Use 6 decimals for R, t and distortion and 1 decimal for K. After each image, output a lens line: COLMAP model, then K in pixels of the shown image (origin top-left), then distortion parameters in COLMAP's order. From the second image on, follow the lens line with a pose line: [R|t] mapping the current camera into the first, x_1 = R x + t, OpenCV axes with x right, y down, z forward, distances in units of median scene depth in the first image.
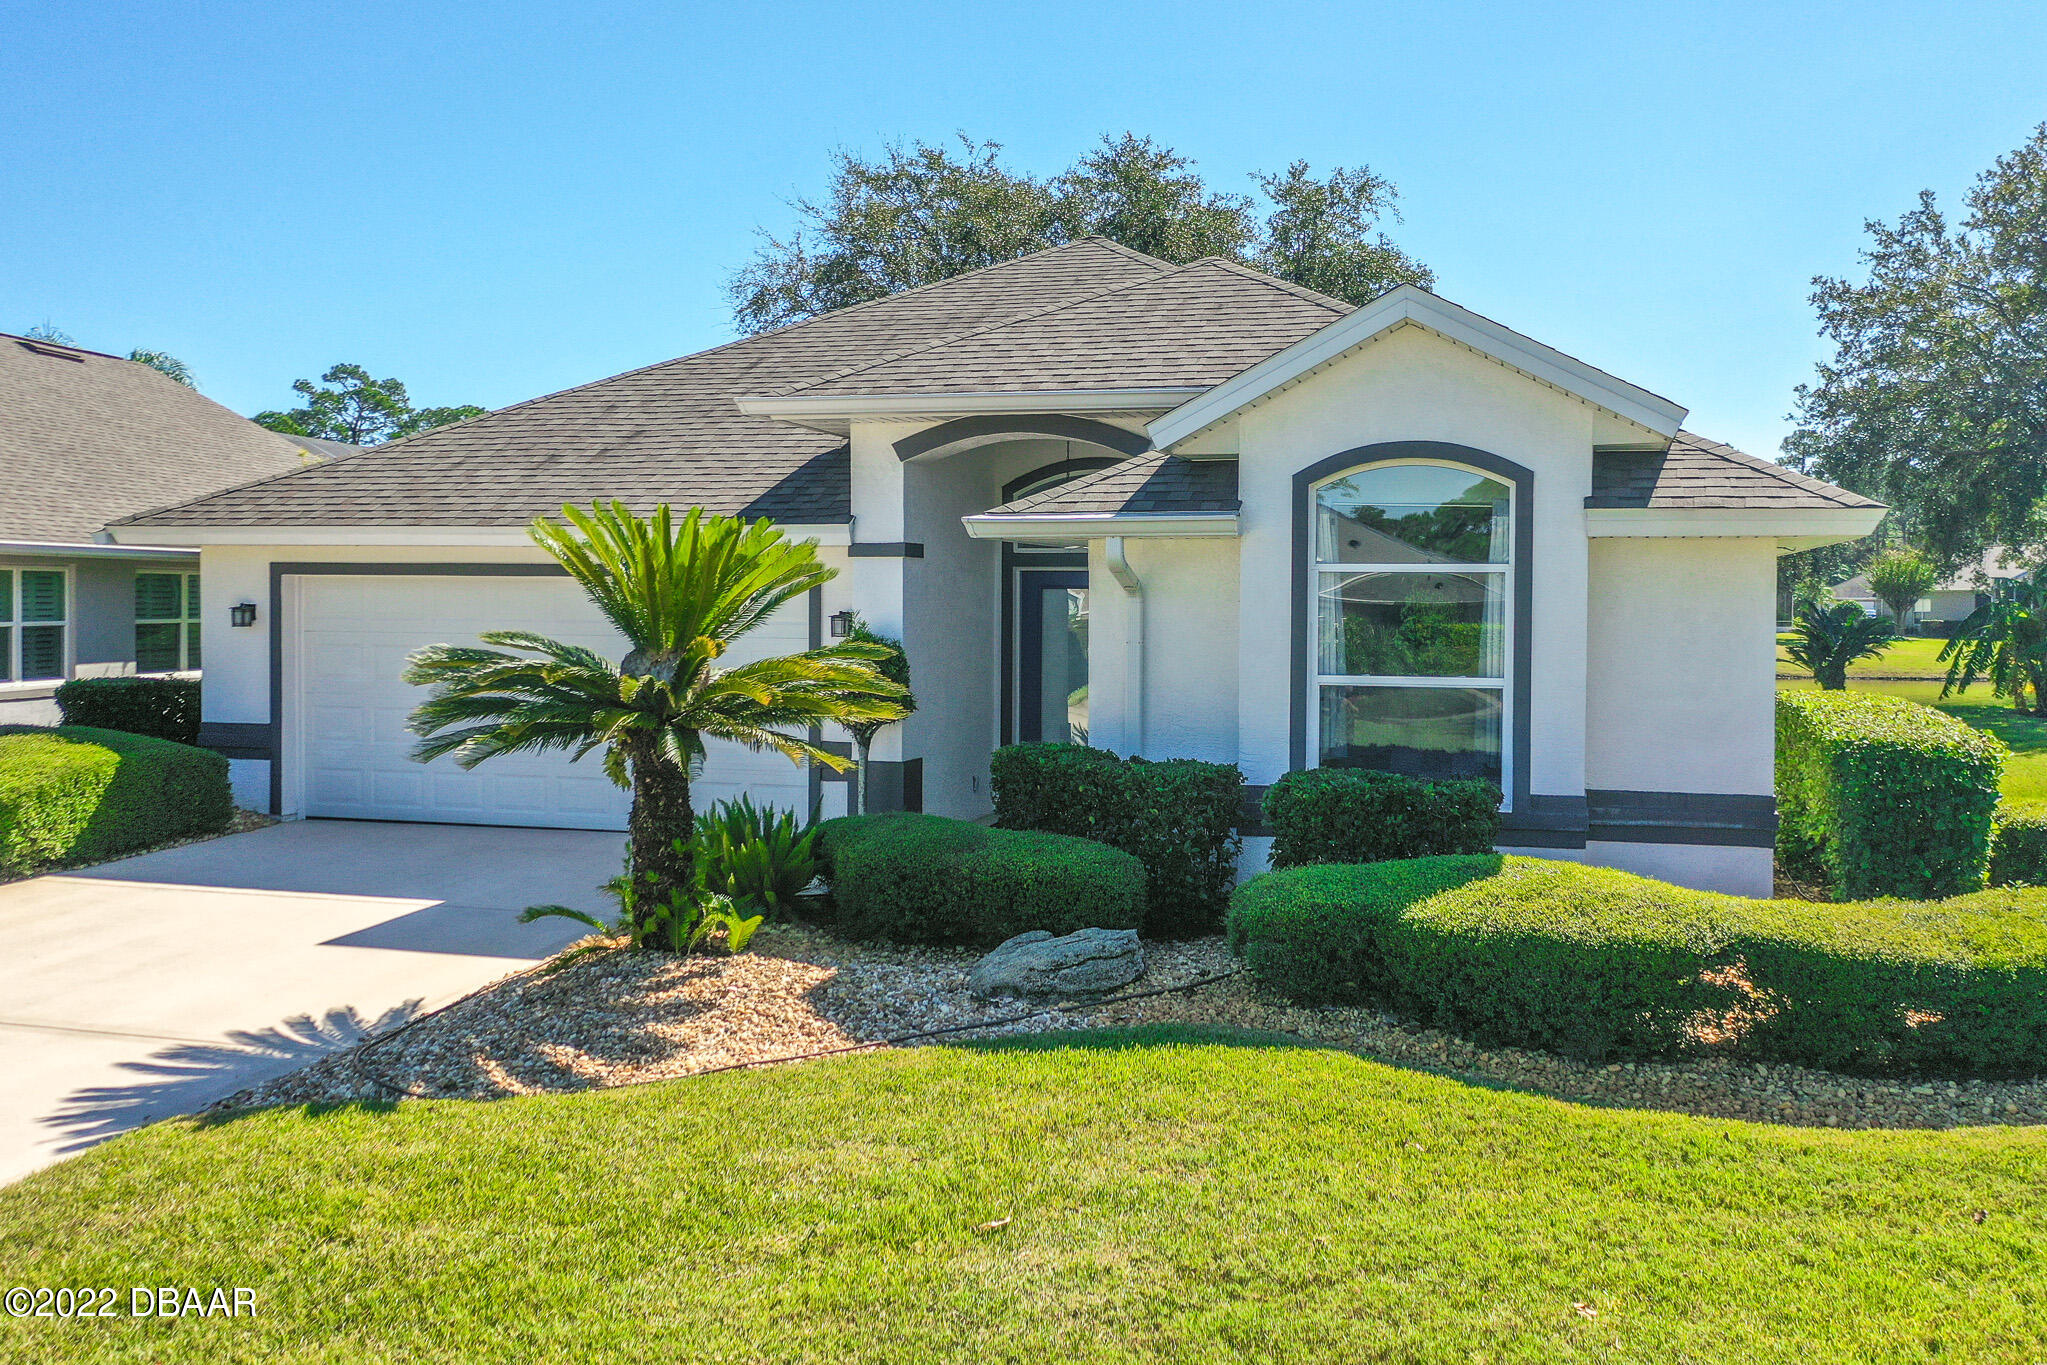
lens RADIAL K [[1732.1, 0, 1112.4], [0, 1732.1, 688.6], [0, 0, 1]] dist [-0.002795, 0.005941]
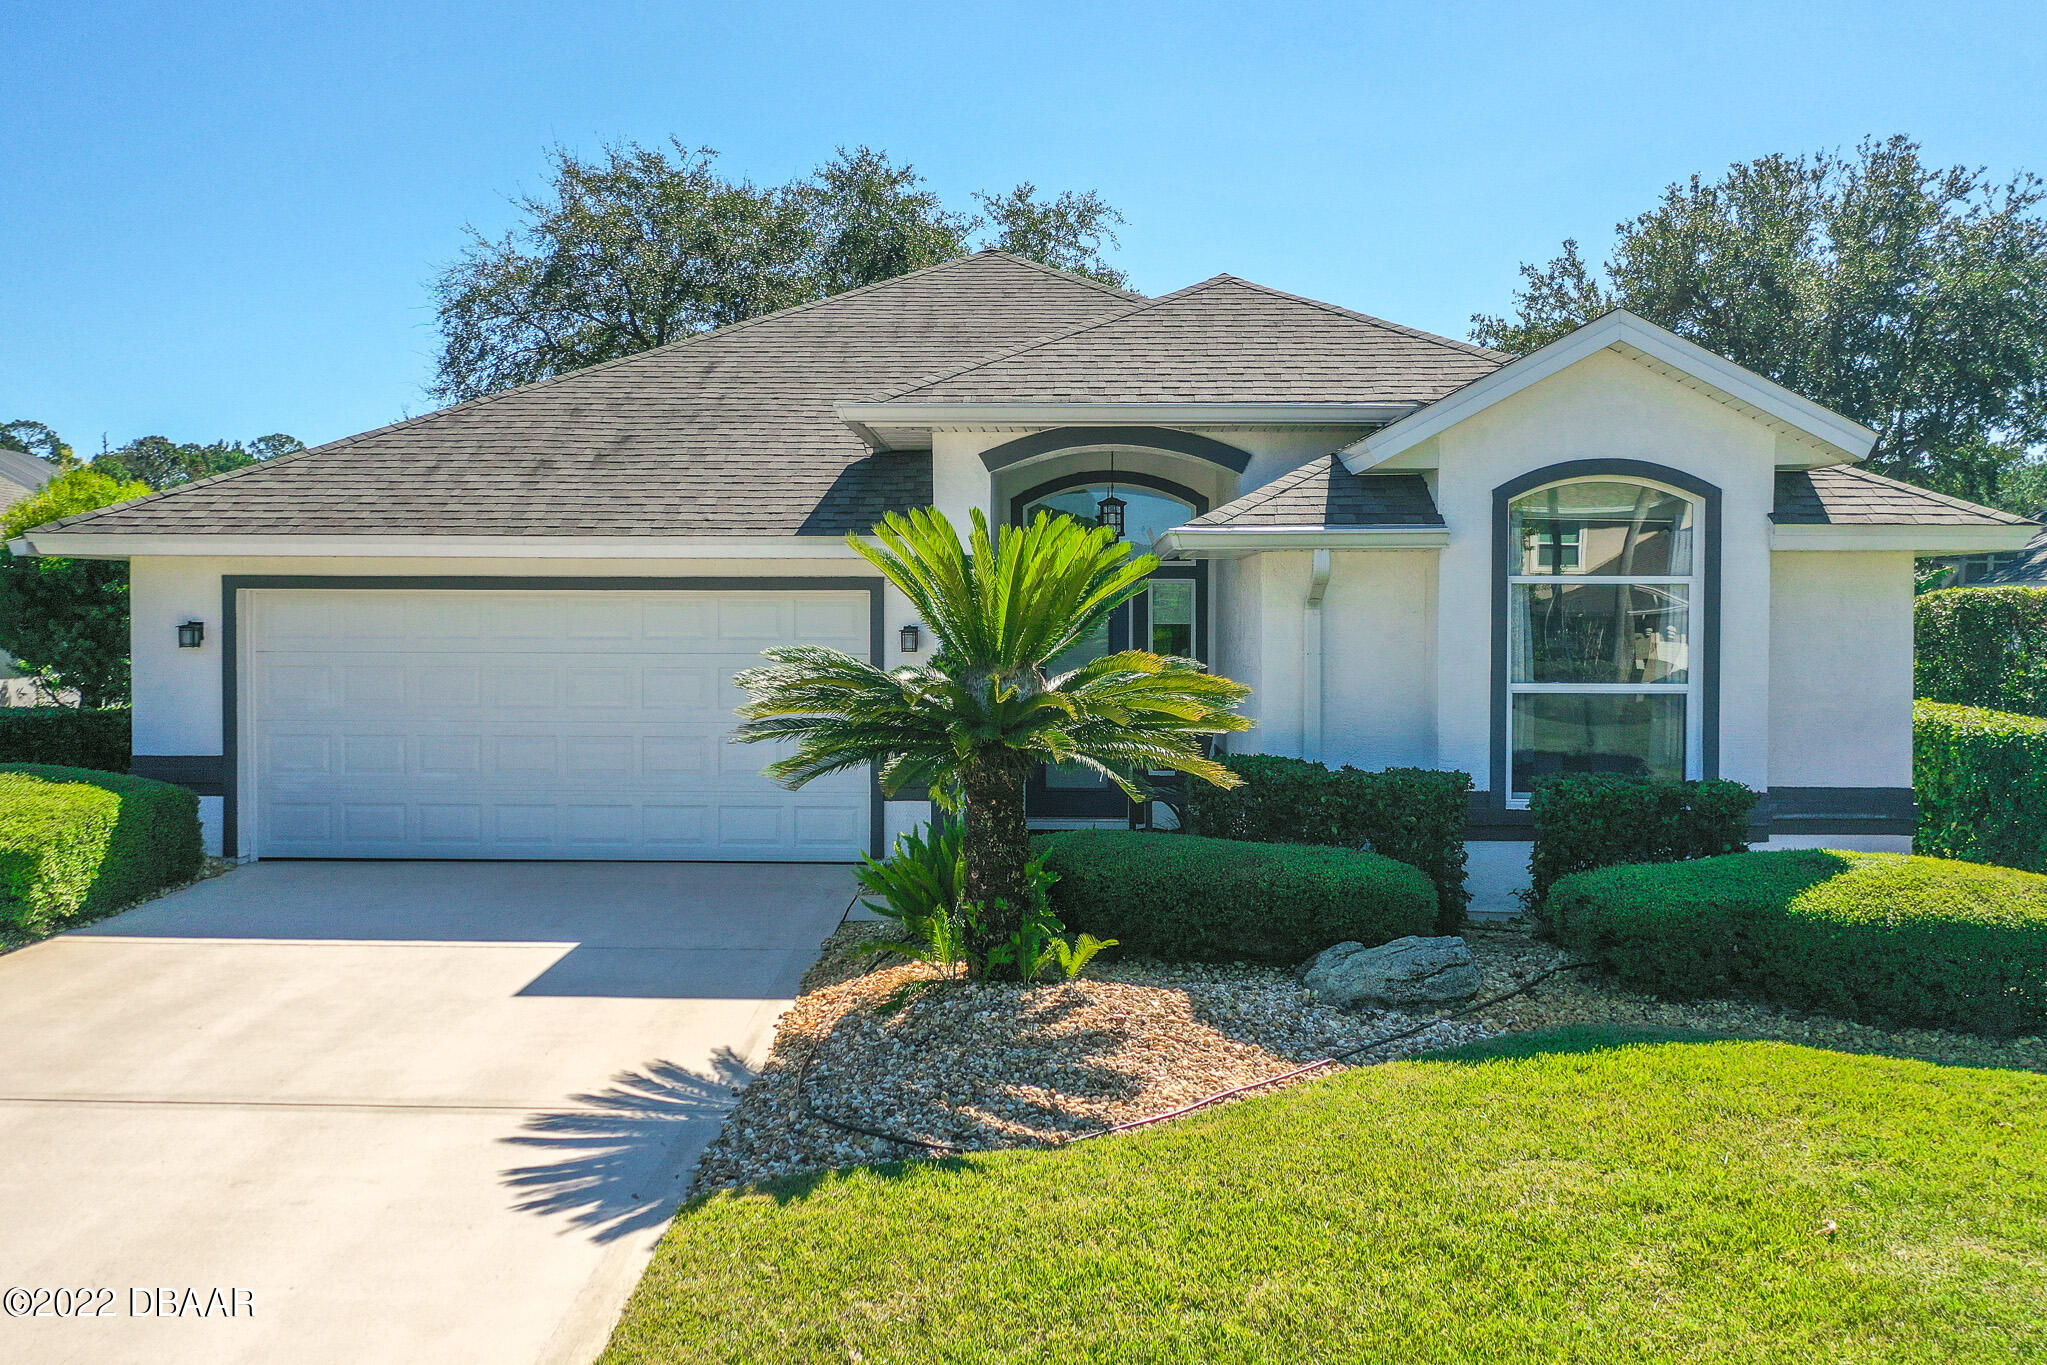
lens RADIAL K [[1696.1, 0, 1032.7], [0, 1696.1, 710.8], [0, 0, 1]] dist [0.003945, 0.003787]
pose [[0.975221, -0.017386, 0.220550, -0.327435], [0.016209, 0.999843, 0.007146, -0.002787], [-0.220639, -0.003394, 0.975350, 0.062744]]
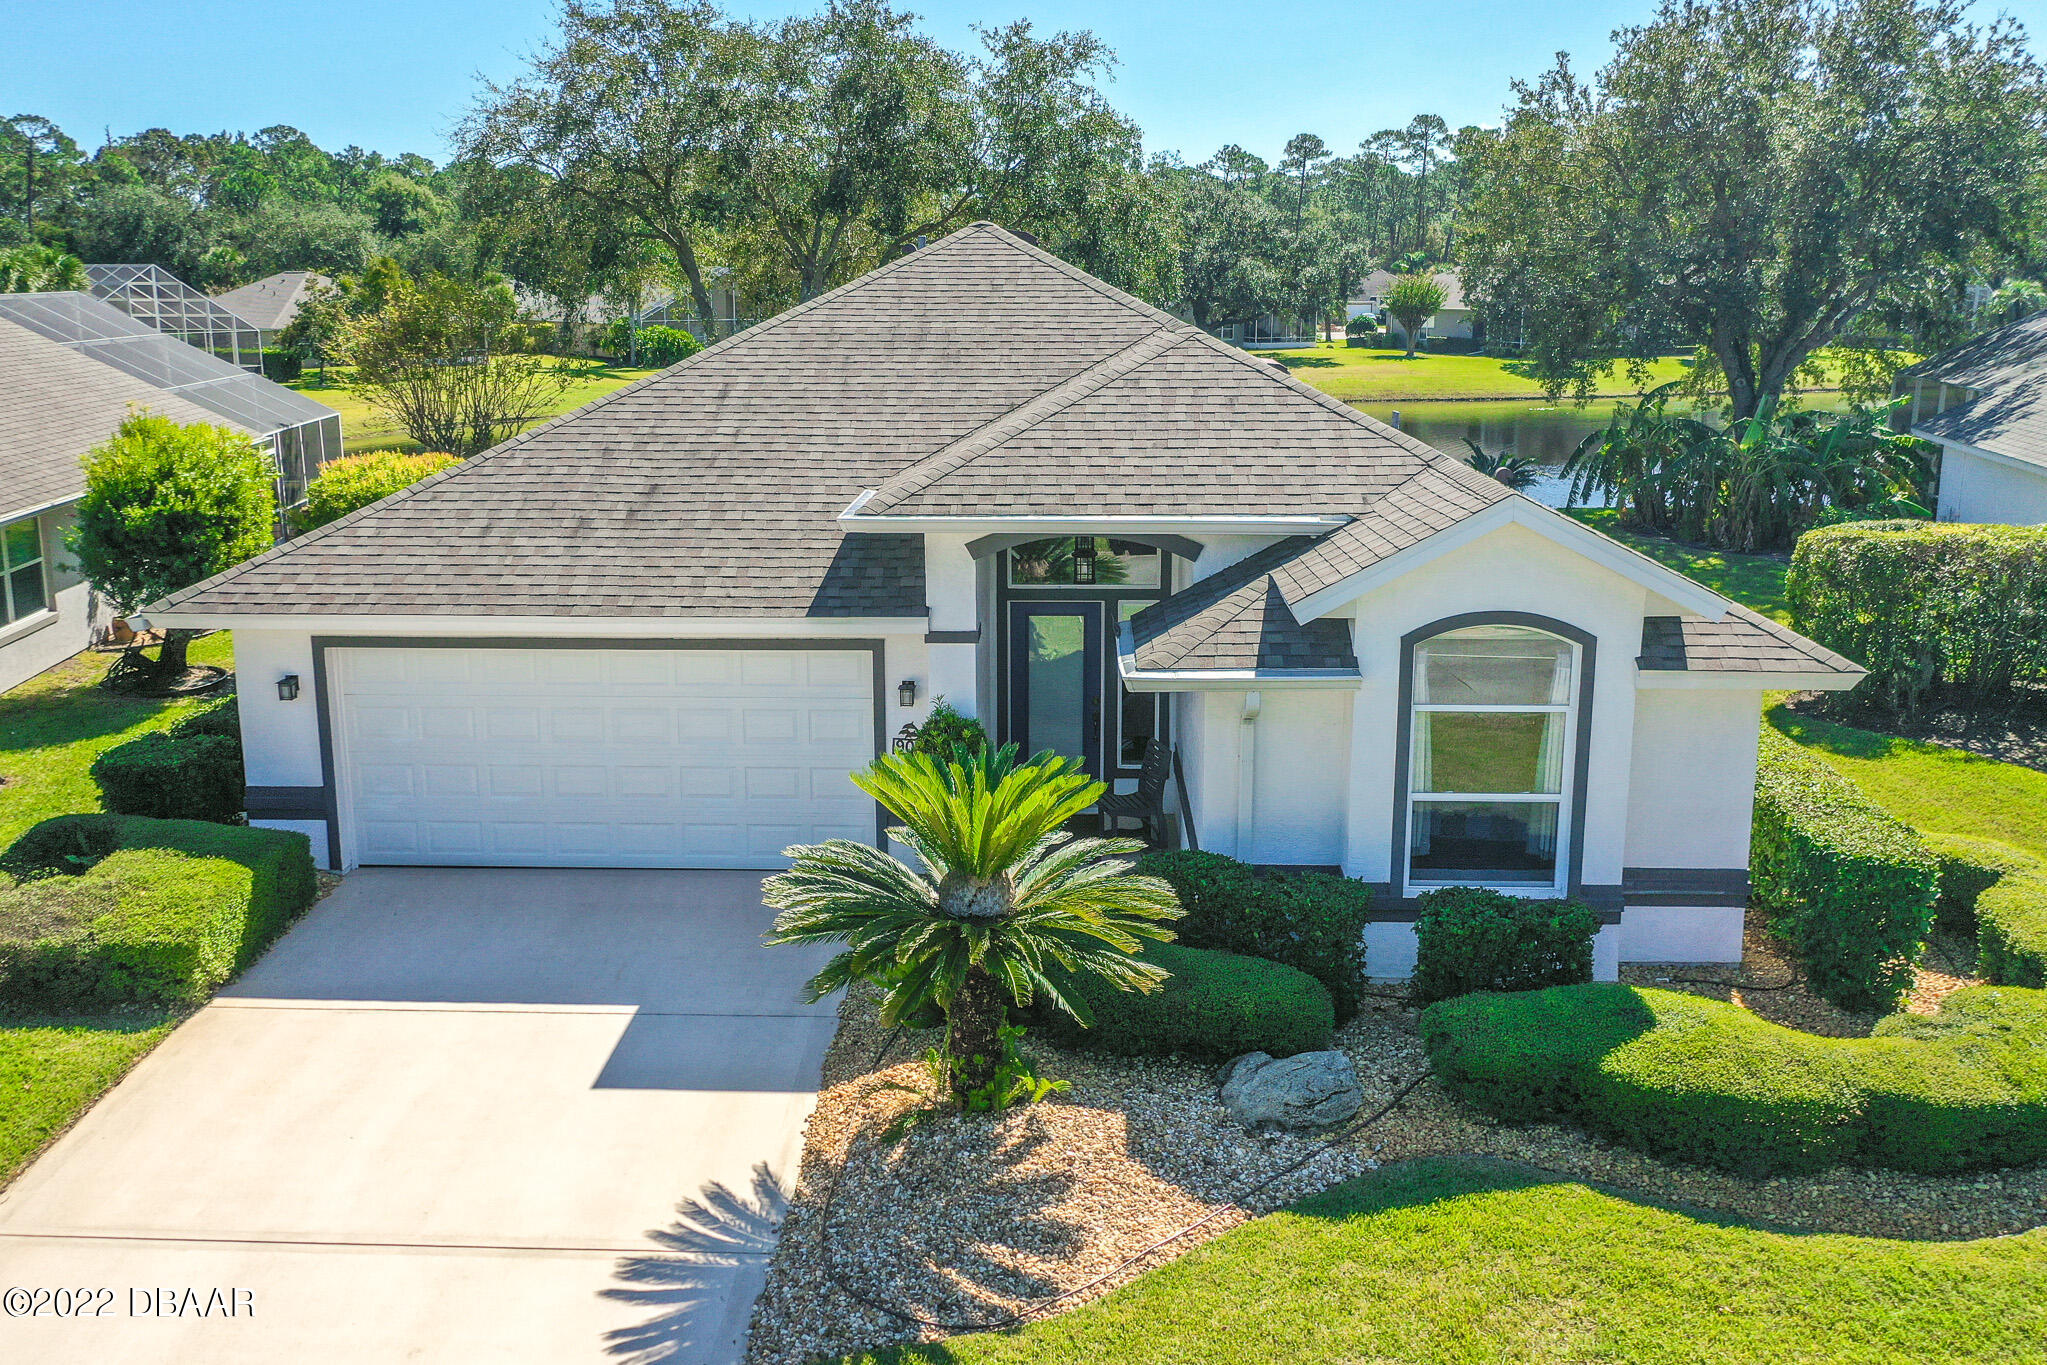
lens RADIAL K [[1643.7, 0, 1023.5], [0, 1643.7, 682.5], [0, 0, 1]] dist [0.001969, 0.006431]
pose [[0.977243, -0.055715, 0.204676, -0.328614], [0.018937, 0.983952, 0.177425, -0.253705], [-0.211276, -0.169512, 0.962615, -0.044645]]
